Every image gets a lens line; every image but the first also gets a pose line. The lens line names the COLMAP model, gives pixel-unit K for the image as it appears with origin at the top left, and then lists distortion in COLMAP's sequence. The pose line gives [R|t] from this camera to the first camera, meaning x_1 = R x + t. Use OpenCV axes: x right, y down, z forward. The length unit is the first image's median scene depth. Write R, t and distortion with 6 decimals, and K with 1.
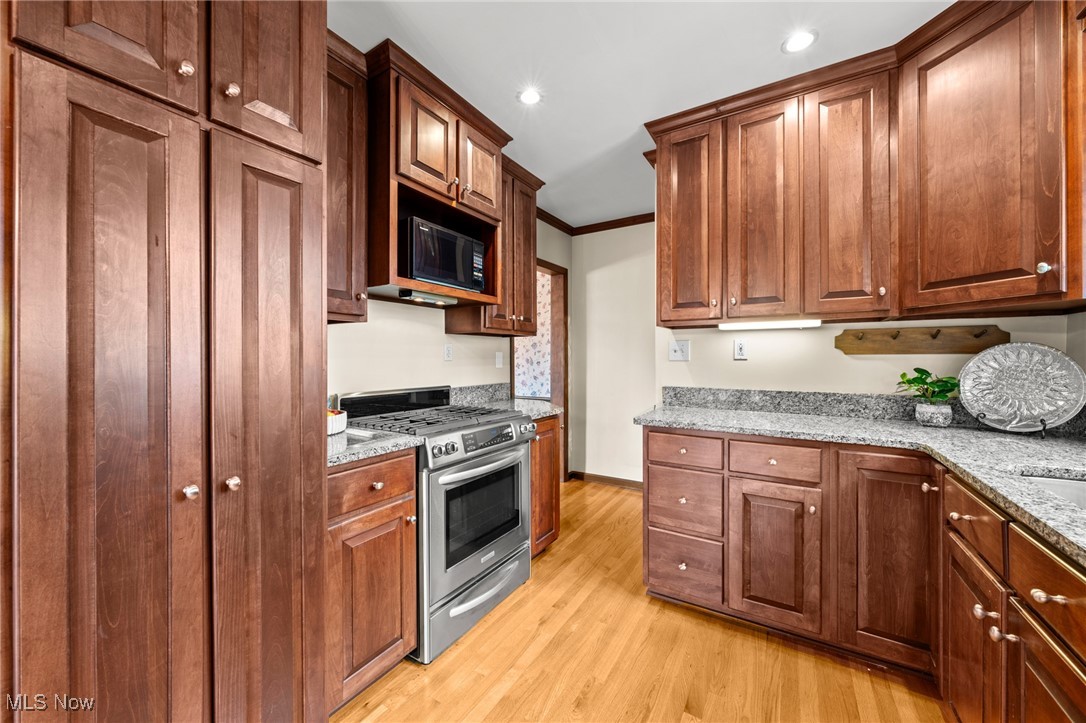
lens RADIAL K [[402.4, 0, 543.6], [0, 402.4, 358.9], [0, 0, 1]] dist [-0.002036, -0.000173]
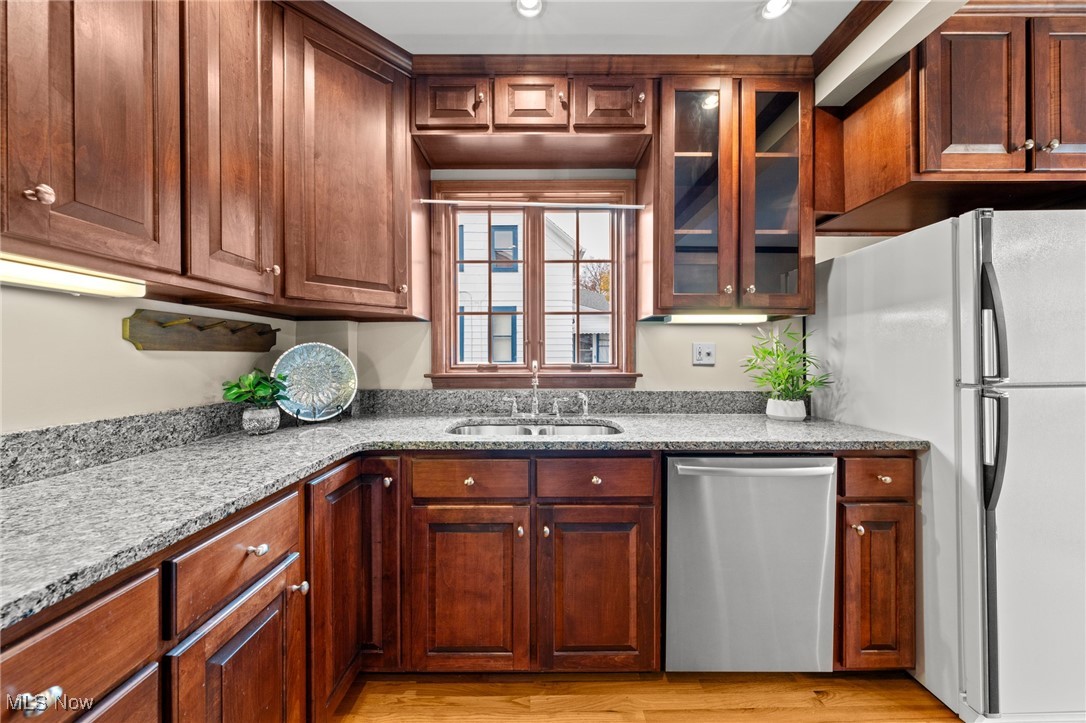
lens RADIAL K [[367.6, 0, 539.2], [0, 367.6, 357.8], [0, 0, 1]] dist [-0.001371, -0.000017]
pose [[-0.524010, 0.001308, 0.851711, -0.037088], [0.007918, 0.999963, 0.003336, 0.004312], [-0.851675, 0.008492, -0.524001, 0.911137]]
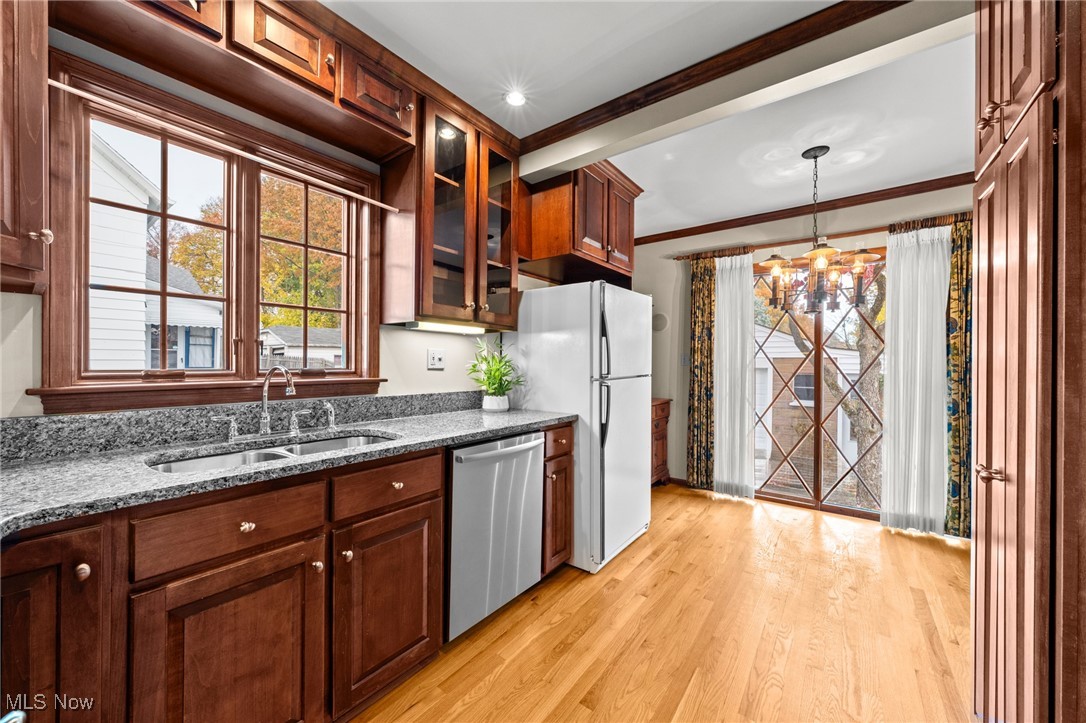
lens RADIAL K [[407.8, 0, 543.3], [0, 407.8, 363.2], [0, 0, 1]] dist [0.000371, 0.000005]
pose [[-0.995120, -0.006496, 0.098457, 0.164640], [-0.005766, 0.999954, 0.007702, 0.001309], [-0.098503, 0.007097, -0.995111, 1.209685]]
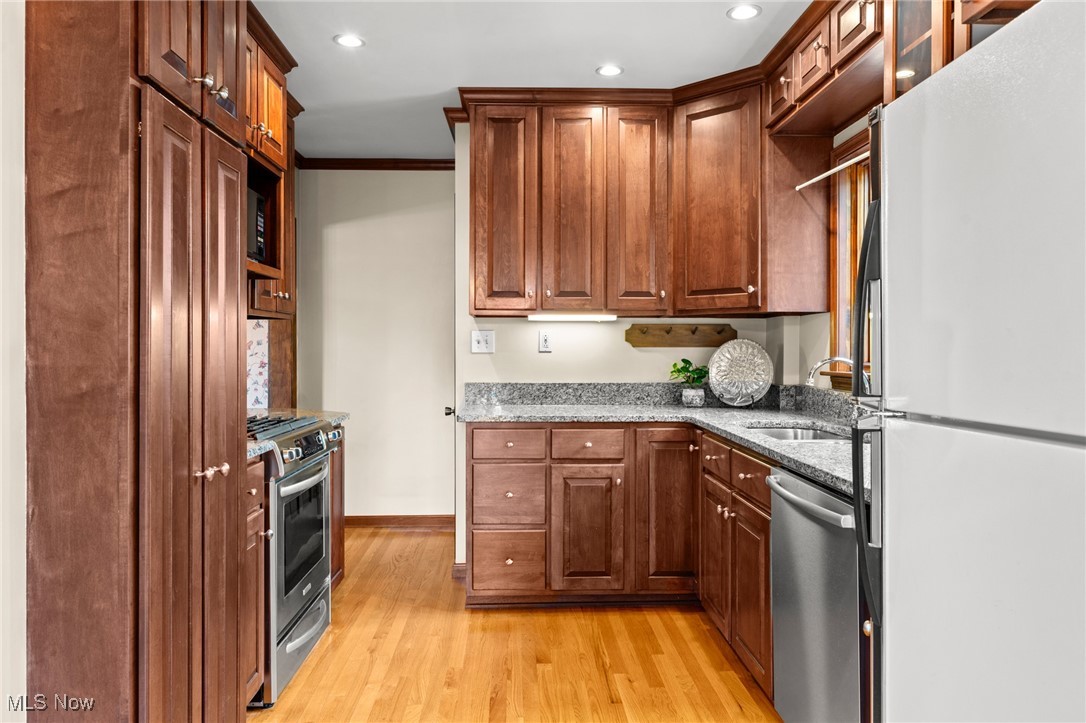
lens RADIAL K [[726.0, 0, 546.1], [0, 726.0, 355.8], [0, 0, 1]] dist [-0.001244, 0.042448]
pose [[0.830860, -0.002844, 0.556475, -0.616904], [-0.000615, 0.999982, 0.006030, 0.000972], [-0.556482, -0.005352, 0.830843, -0.571586]]
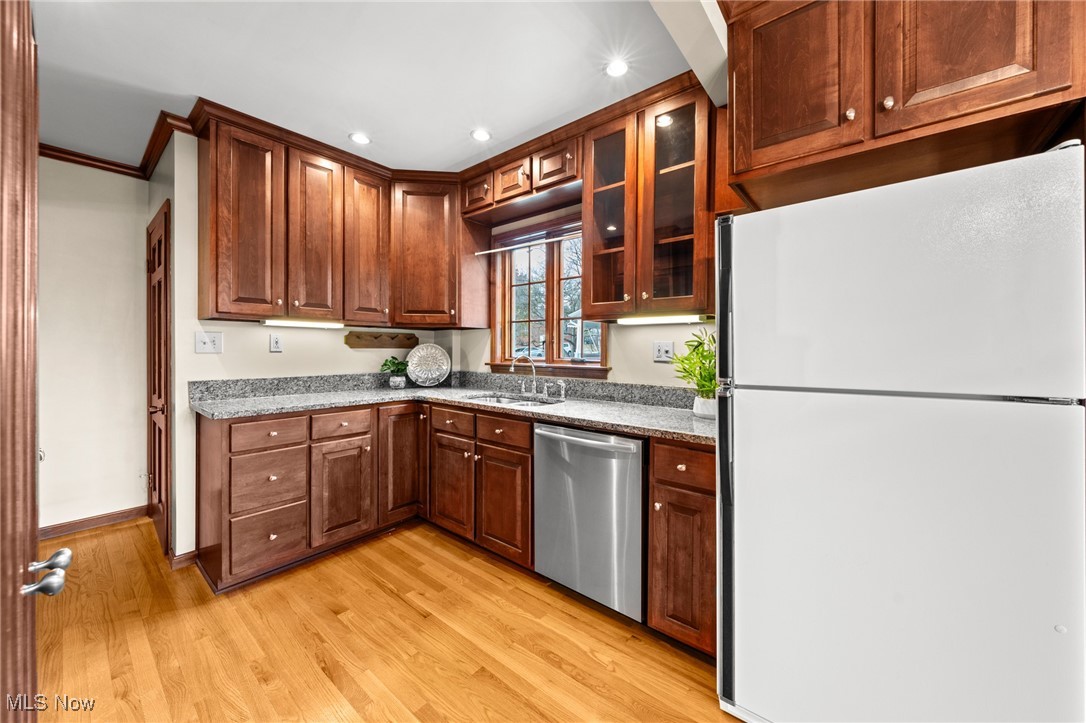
lens RADIAL K [[394.3, 0, 543.6], [0, 394.3, 353.5], [0, 0, 1]] dist [-0.000106, -0.000042]
pose [[0.140112, -0.006563, 0.990114, -0.683960], [-0.001151, 0.999976, 0.006791, -0.002124], [-0.990135, -0.002091, 0.140101, 0.111387]]
